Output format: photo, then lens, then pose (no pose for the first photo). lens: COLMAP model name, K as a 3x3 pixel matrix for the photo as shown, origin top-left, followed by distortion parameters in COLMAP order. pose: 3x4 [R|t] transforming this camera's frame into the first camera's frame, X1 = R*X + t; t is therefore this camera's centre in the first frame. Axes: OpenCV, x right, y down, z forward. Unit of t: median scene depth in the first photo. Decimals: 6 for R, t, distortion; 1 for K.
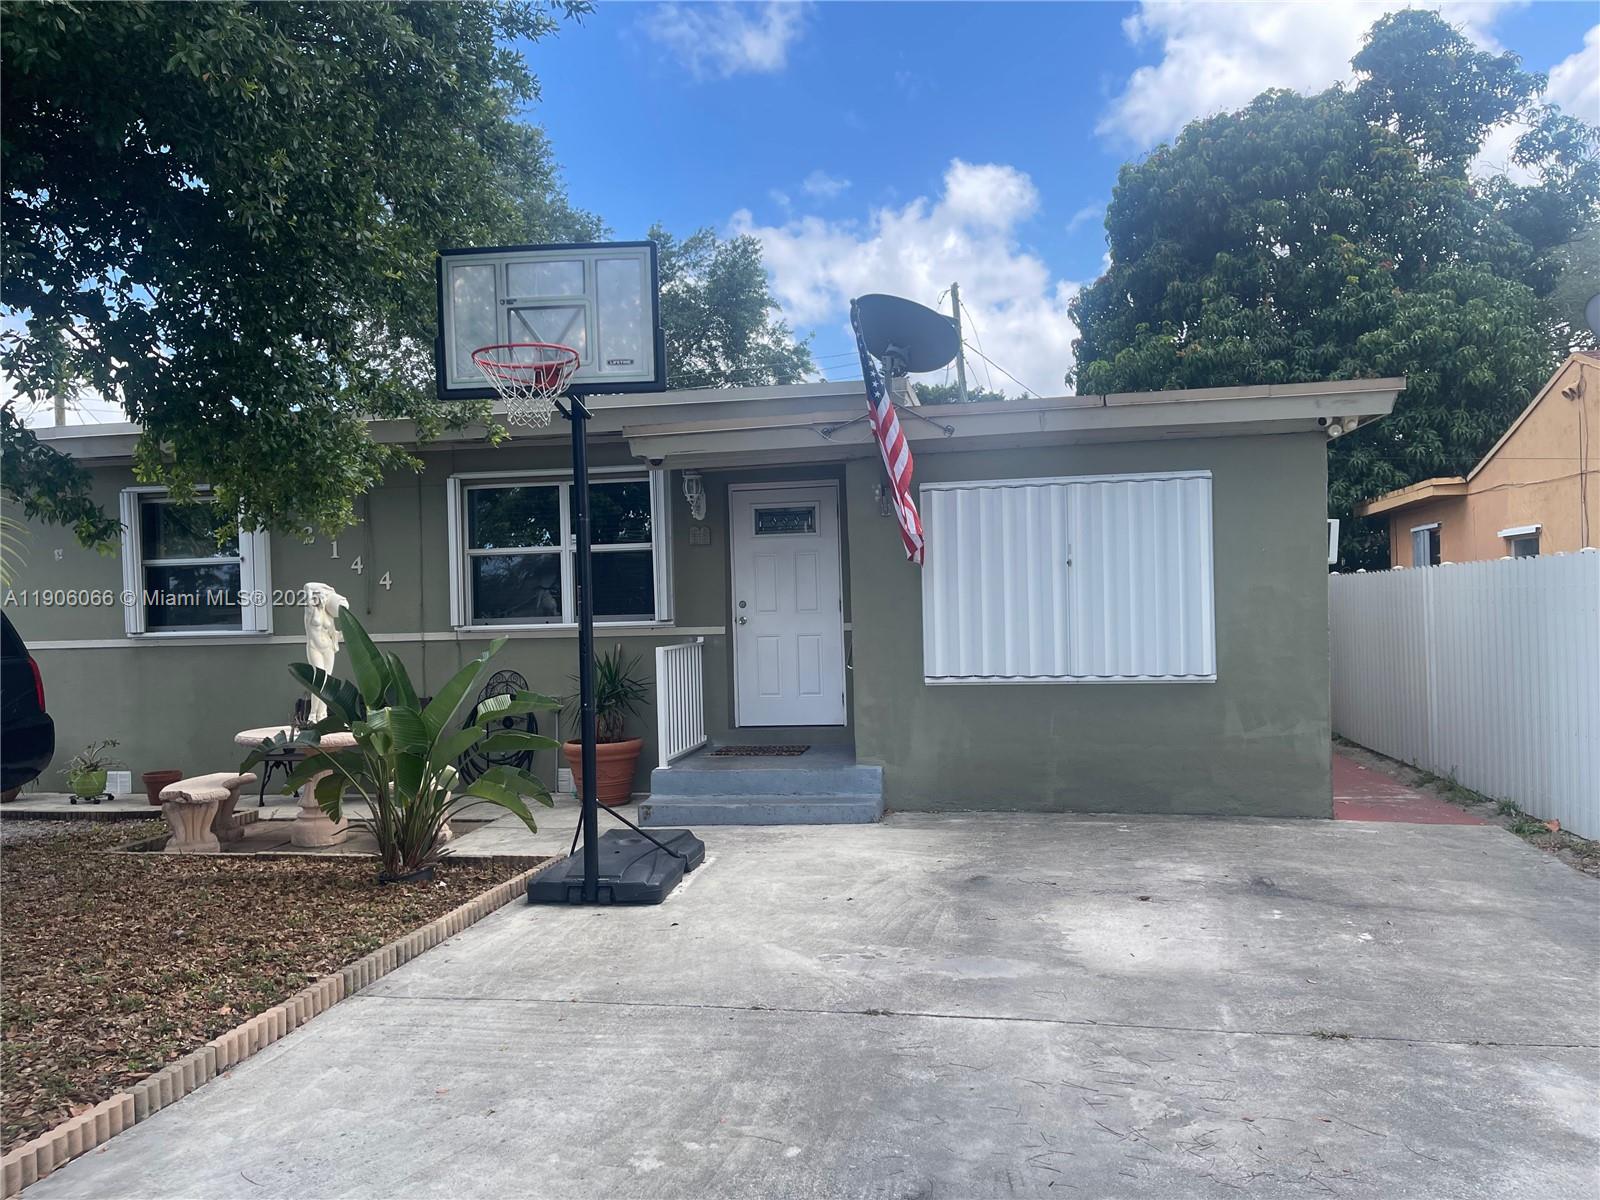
lens RADIAL K [[1208.0, 0, 801.7], [0, 1208.0, 597.3], [0, 0, 1]] dist [0.054148, -0.055396]
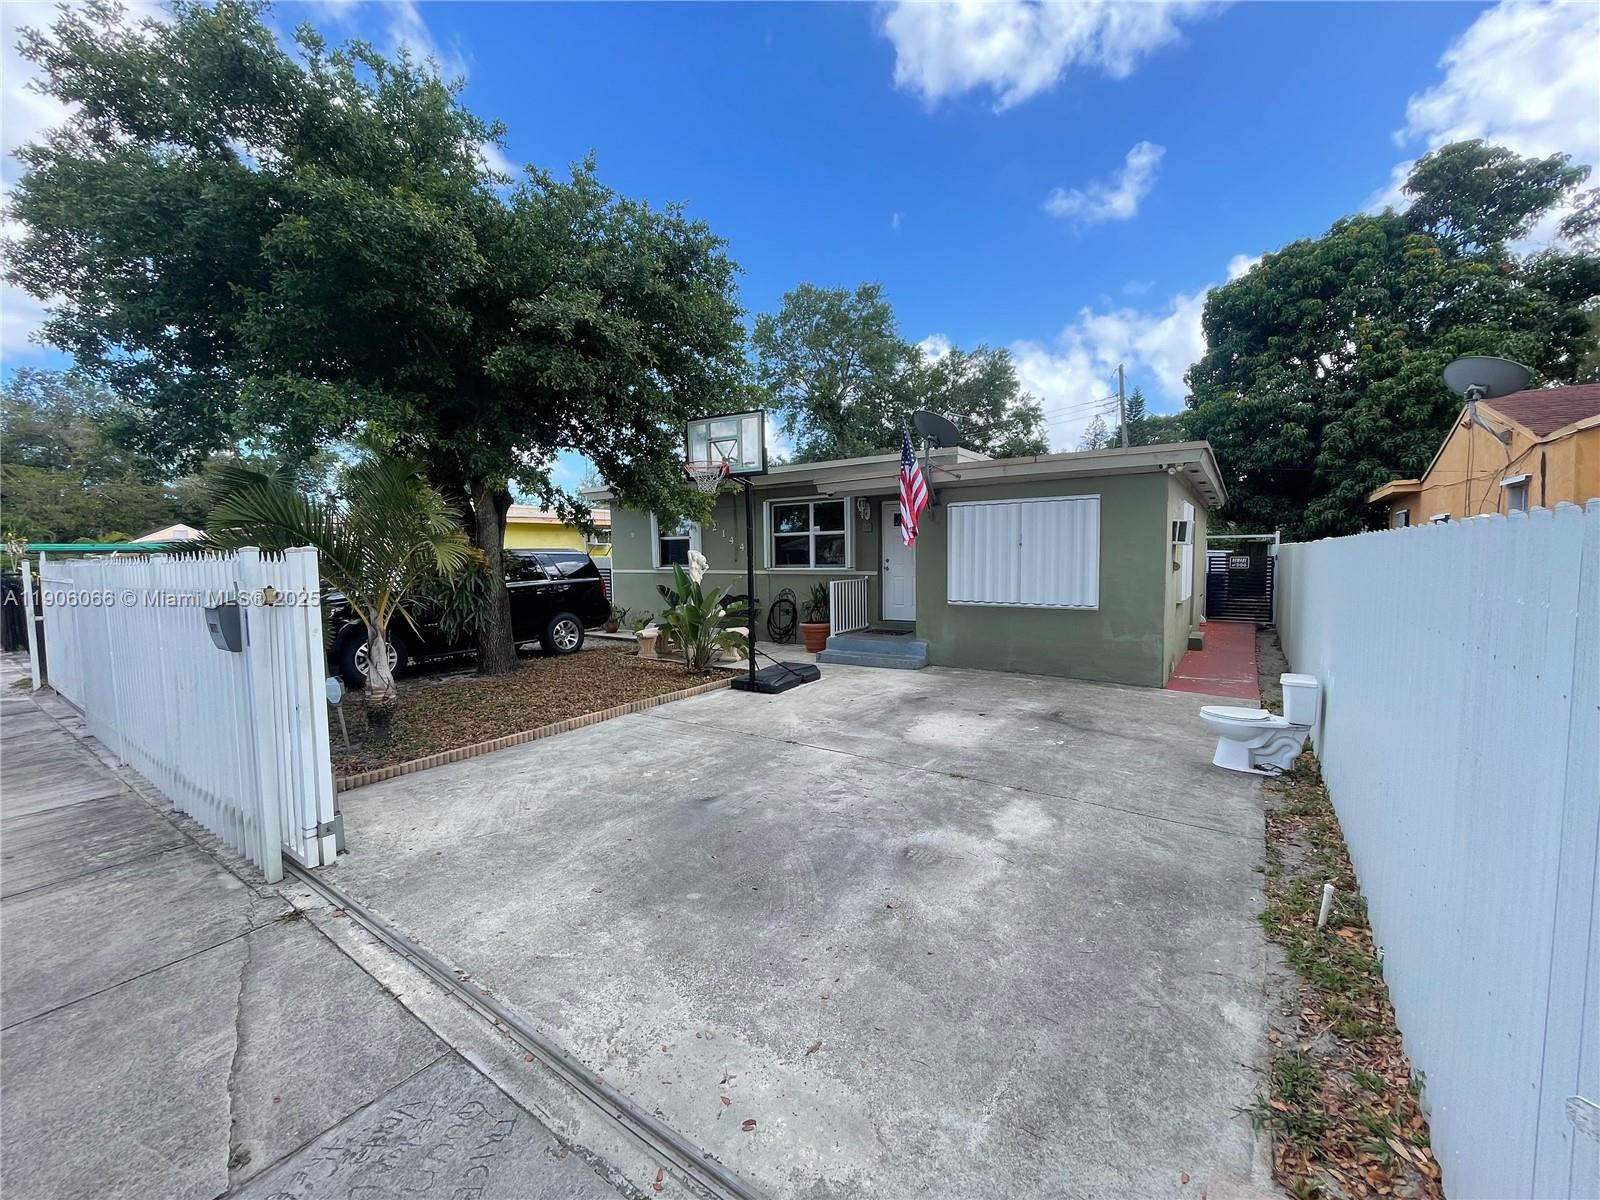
lens RADIAL K [[645.0, 0, 802.6], [0, 645.0, 594.2], [0, 0, 1]] dist [-0.003332, 0.001752]
pose [[0.913503, 0.038841, -0.404974, 0.317518], [-0.006656, 0.996726, 0.080582, -0.029375], [0.406778, -0.070916, 0.910770, -0.072762]]
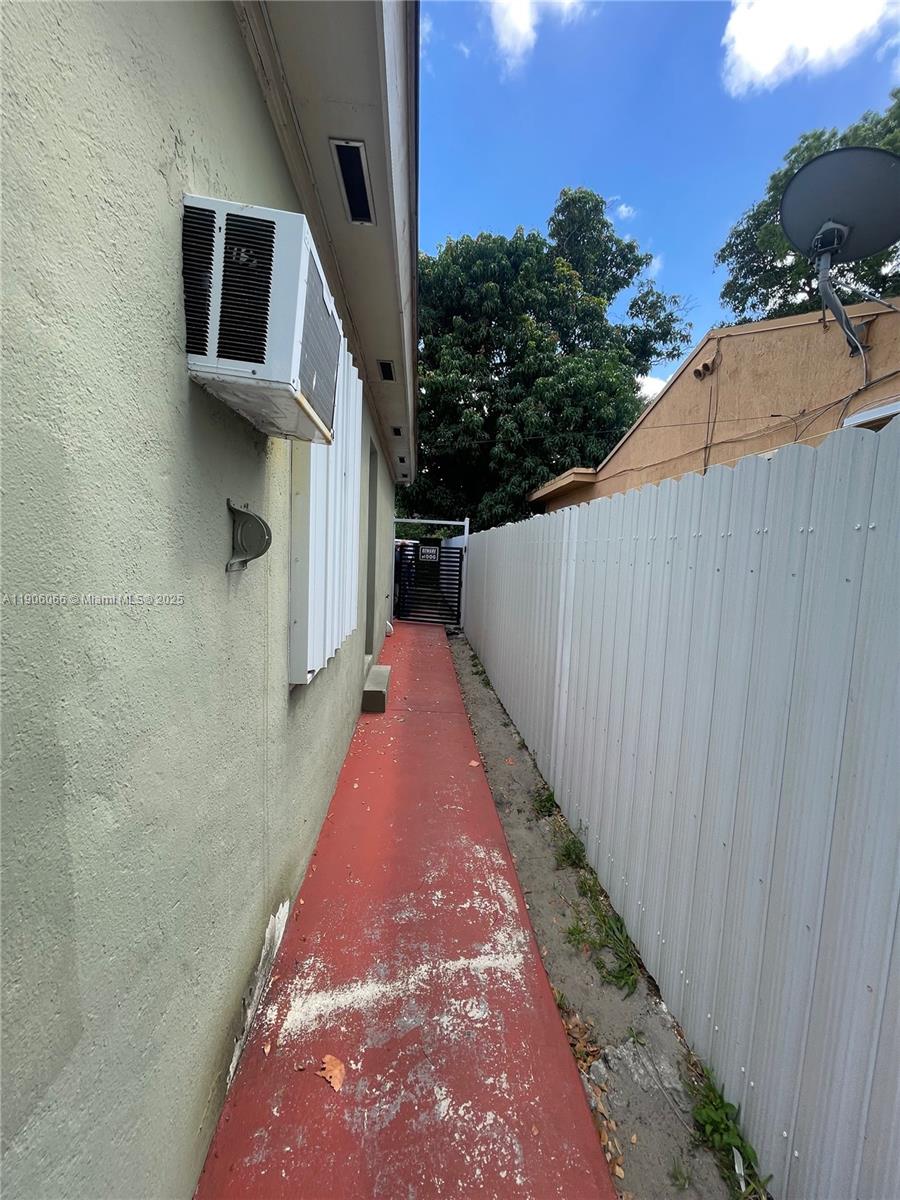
lens RADIAL K [[483.8, 0, 430.4], [0, 483.8, 593.3], [0, 0, 1]] dist [-0.003332, 0.001752]
pose [[0.975434, 0.045915, 0.215454, 0.459970], [-0.067007, 0.993536, 0.091634, 0.004326], [-0.209854, -0.103820, 0.972205, 0.907395]]
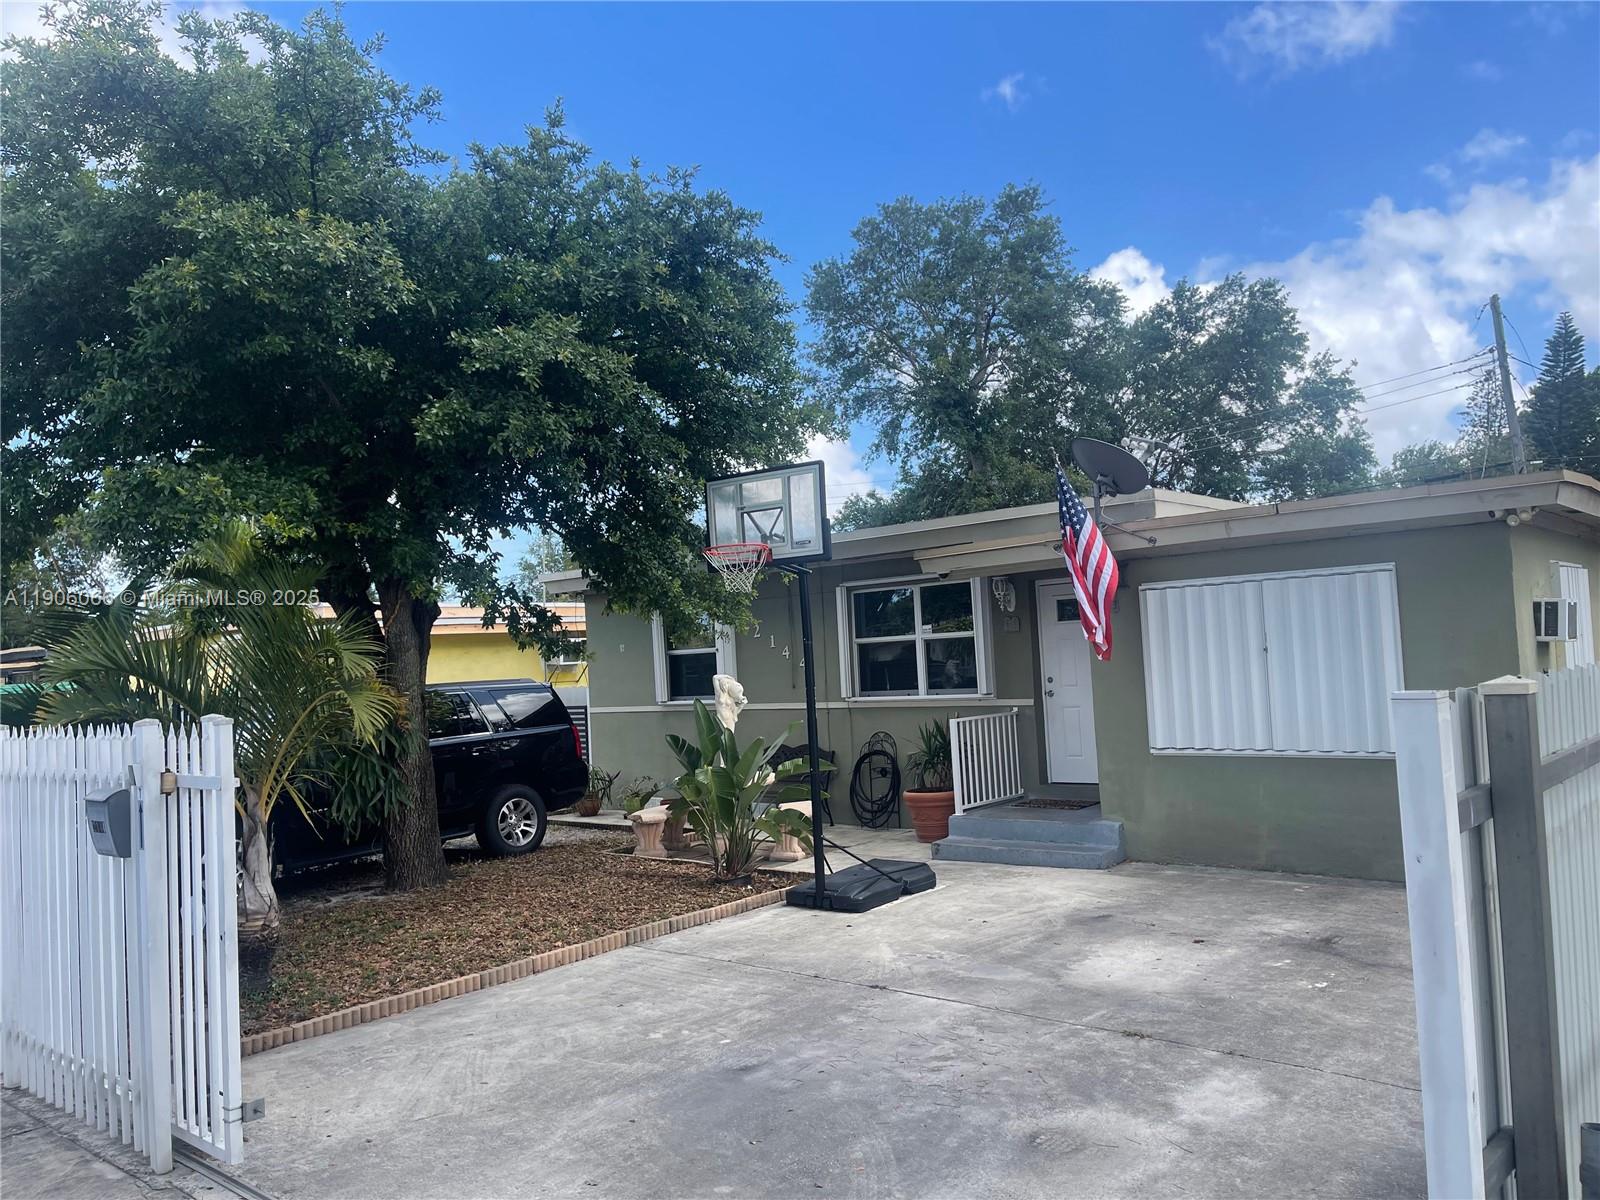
lens RADIAL K [[1208.0, 0, 801.9], [0, 1208.0, 601.9], [0, 0, 1]] dist [0.054148, -0.055396]
pose [[0.865034, -0.042639, -0.499898, 0.409711], [0.032022, 0.999043, -0.029802, -0.052630], [0.500690, 0.009772, 0.865571, -0.198465]]
